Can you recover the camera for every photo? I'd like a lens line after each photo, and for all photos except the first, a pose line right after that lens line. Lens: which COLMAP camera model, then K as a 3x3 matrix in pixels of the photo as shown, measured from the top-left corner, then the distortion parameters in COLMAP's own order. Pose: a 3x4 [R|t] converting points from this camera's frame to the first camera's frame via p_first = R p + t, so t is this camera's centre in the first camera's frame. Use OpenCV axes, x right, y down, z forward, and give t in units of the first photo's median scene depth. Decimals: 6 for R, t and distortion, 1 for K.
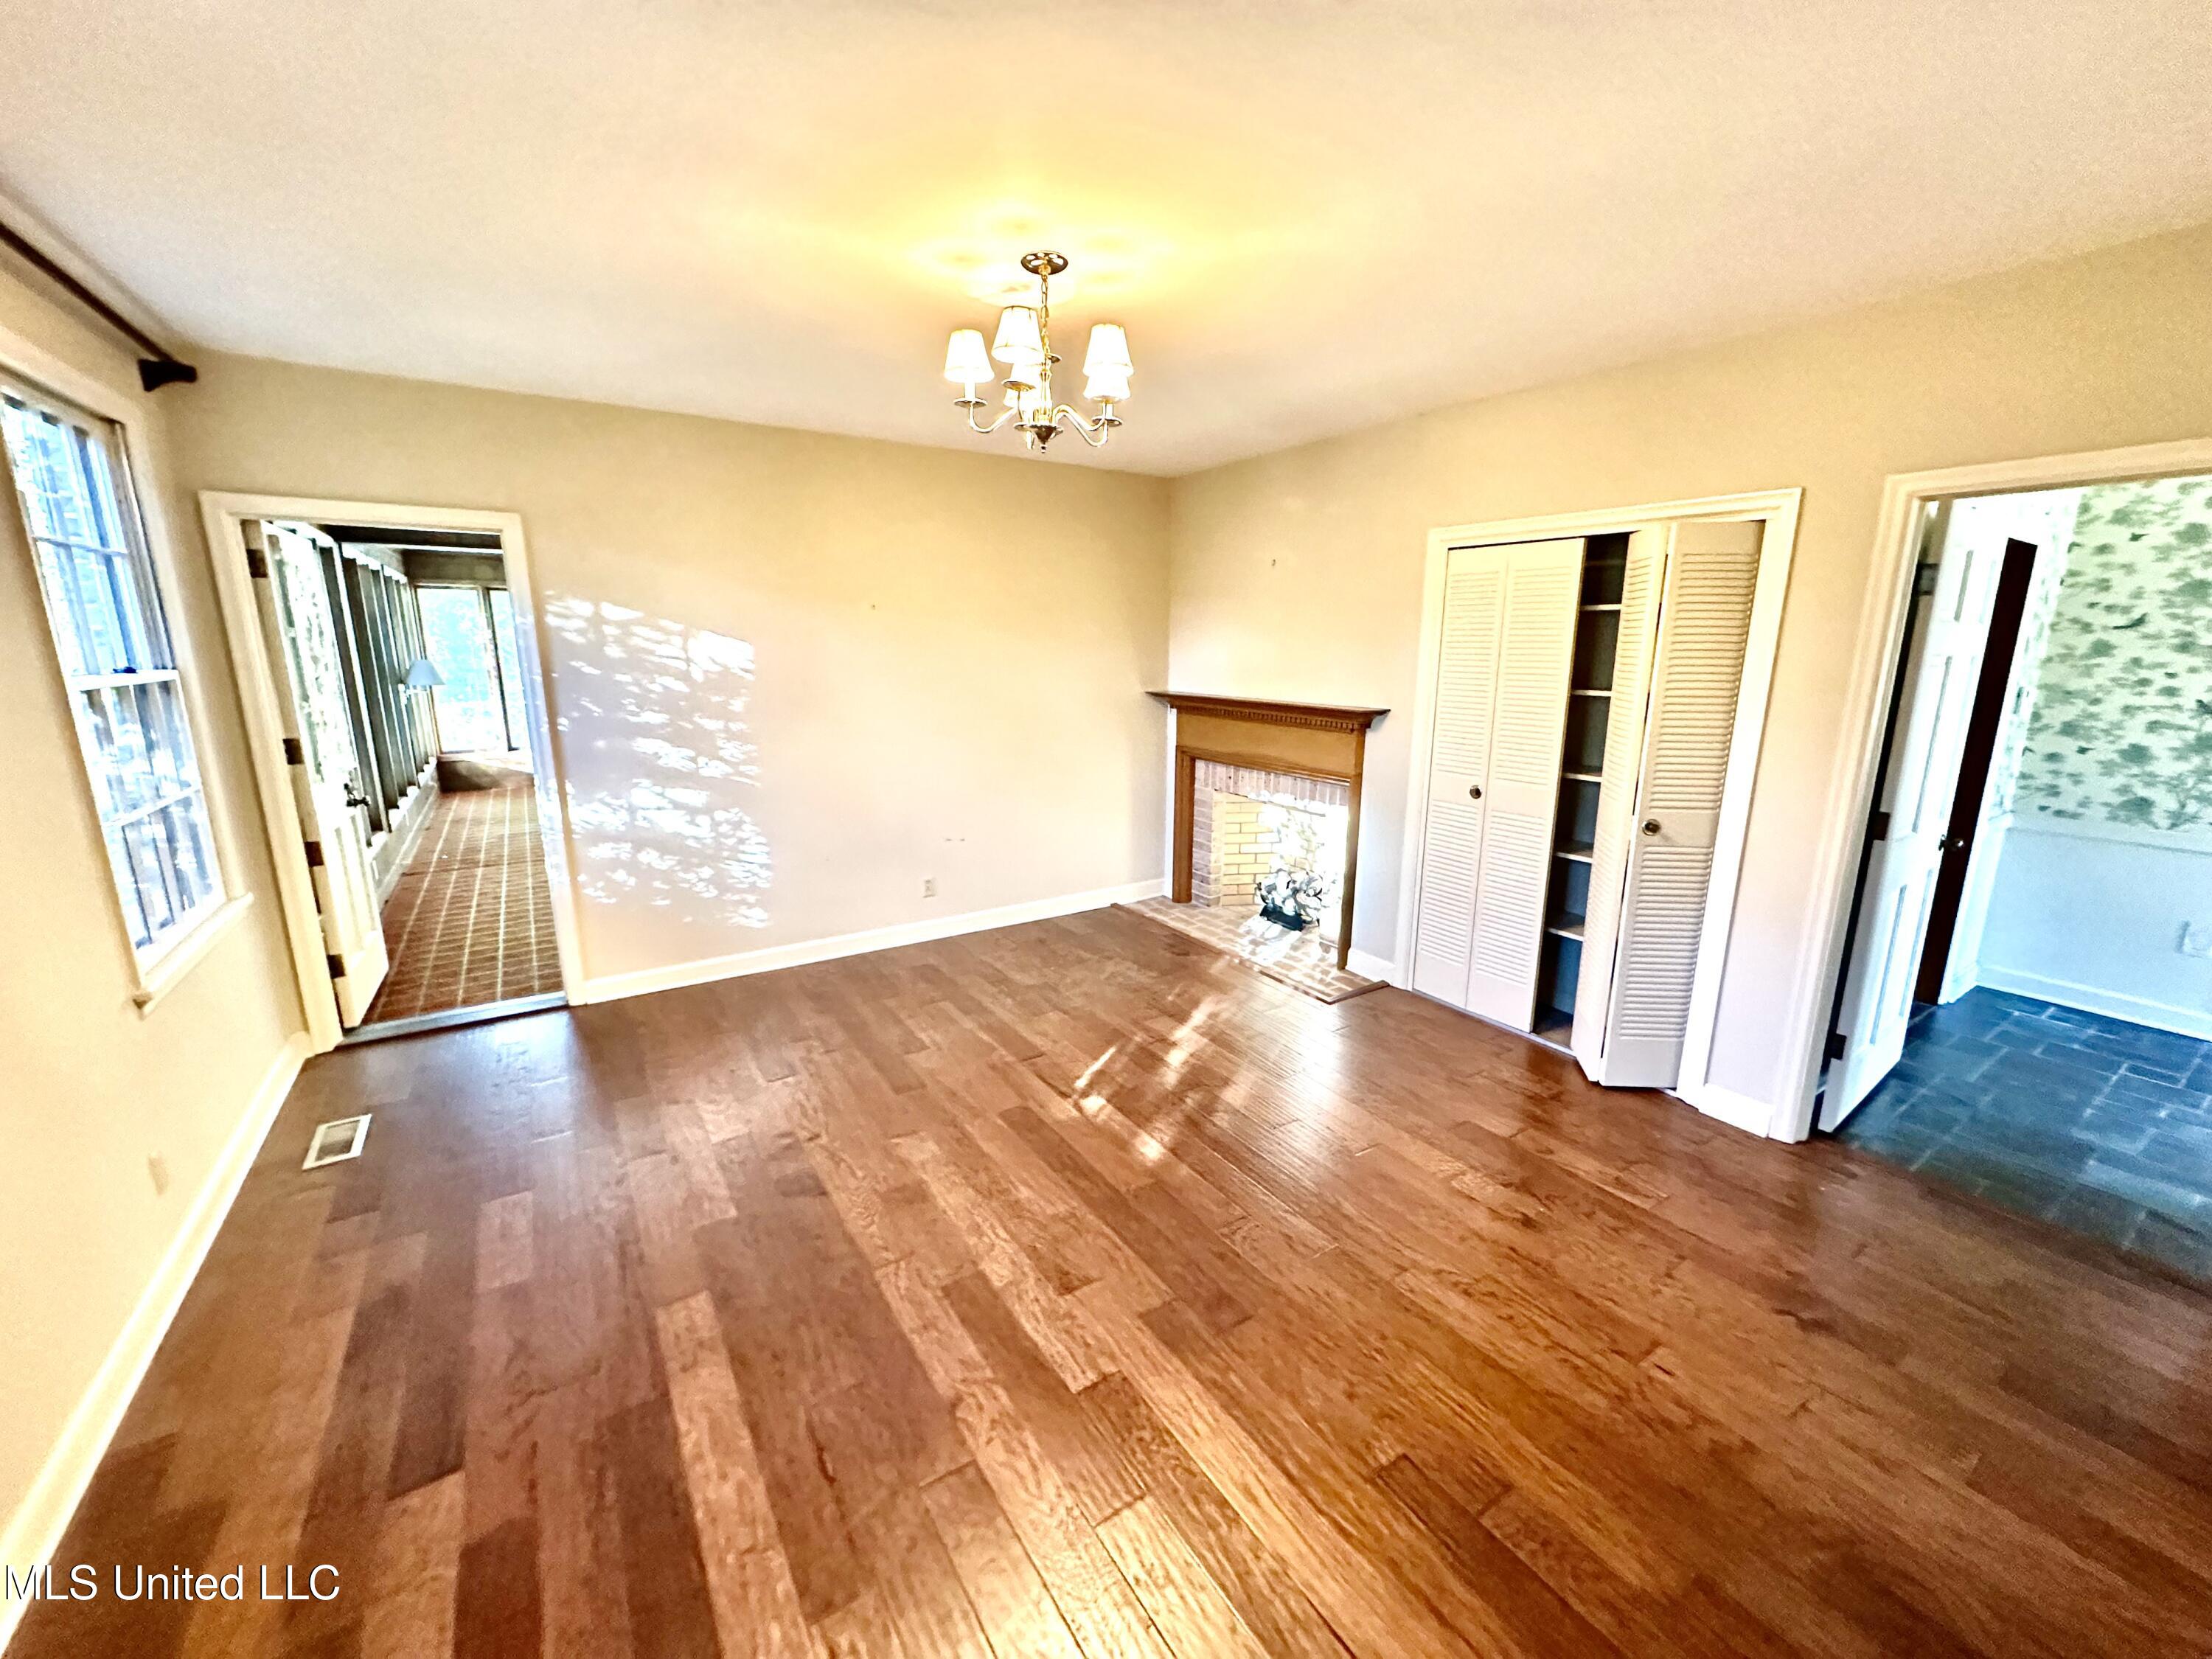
lens RADIAL K [[877.9, 0, 1110.4], [0, 877.9, 837.9], [0, 0, 1]] dist [-0.006825, 0.000398]
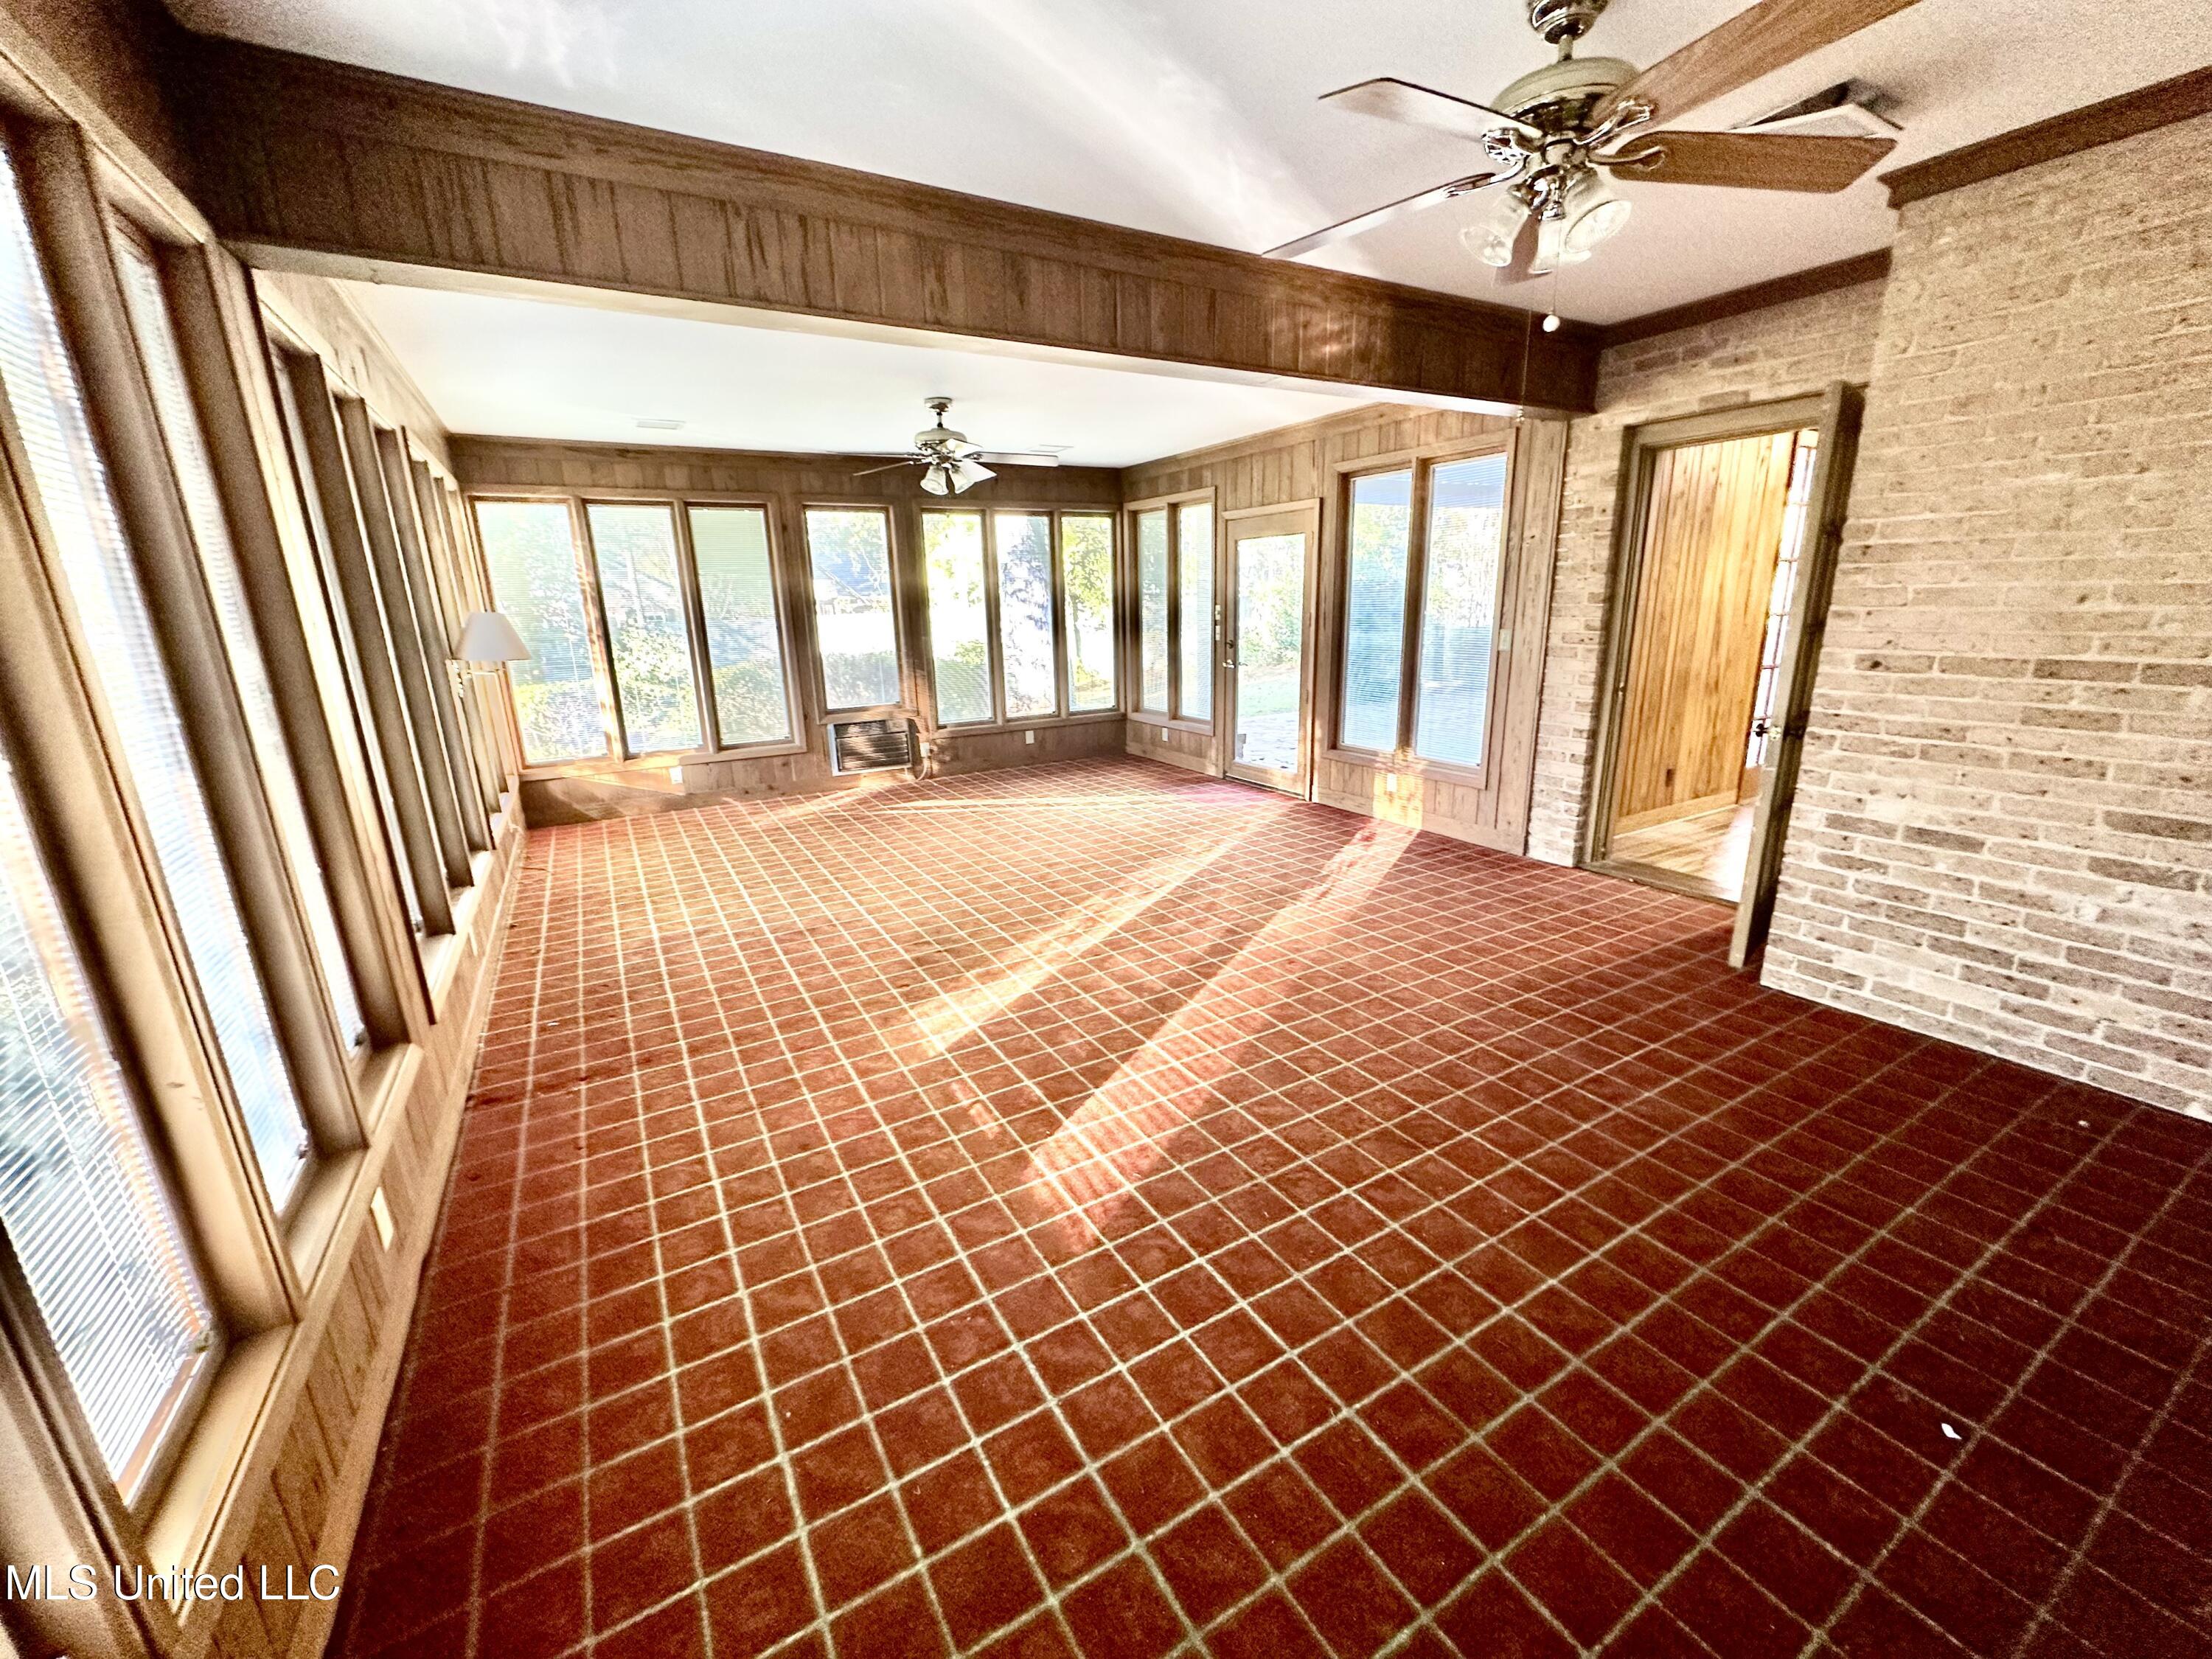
lens RADIAL K [[877.9, 0, 1103.3], [0, 877.9, 824.9], [0, 0, 1]] dist [-0.006825, 0.000398]
pose [[0.997705, -0.021917, -0.064063, -0.336492], [0.024539, 0.998881, 0.040428, -0.076001], [0.063105, -0.041907, 0.997127, 0.429925]]
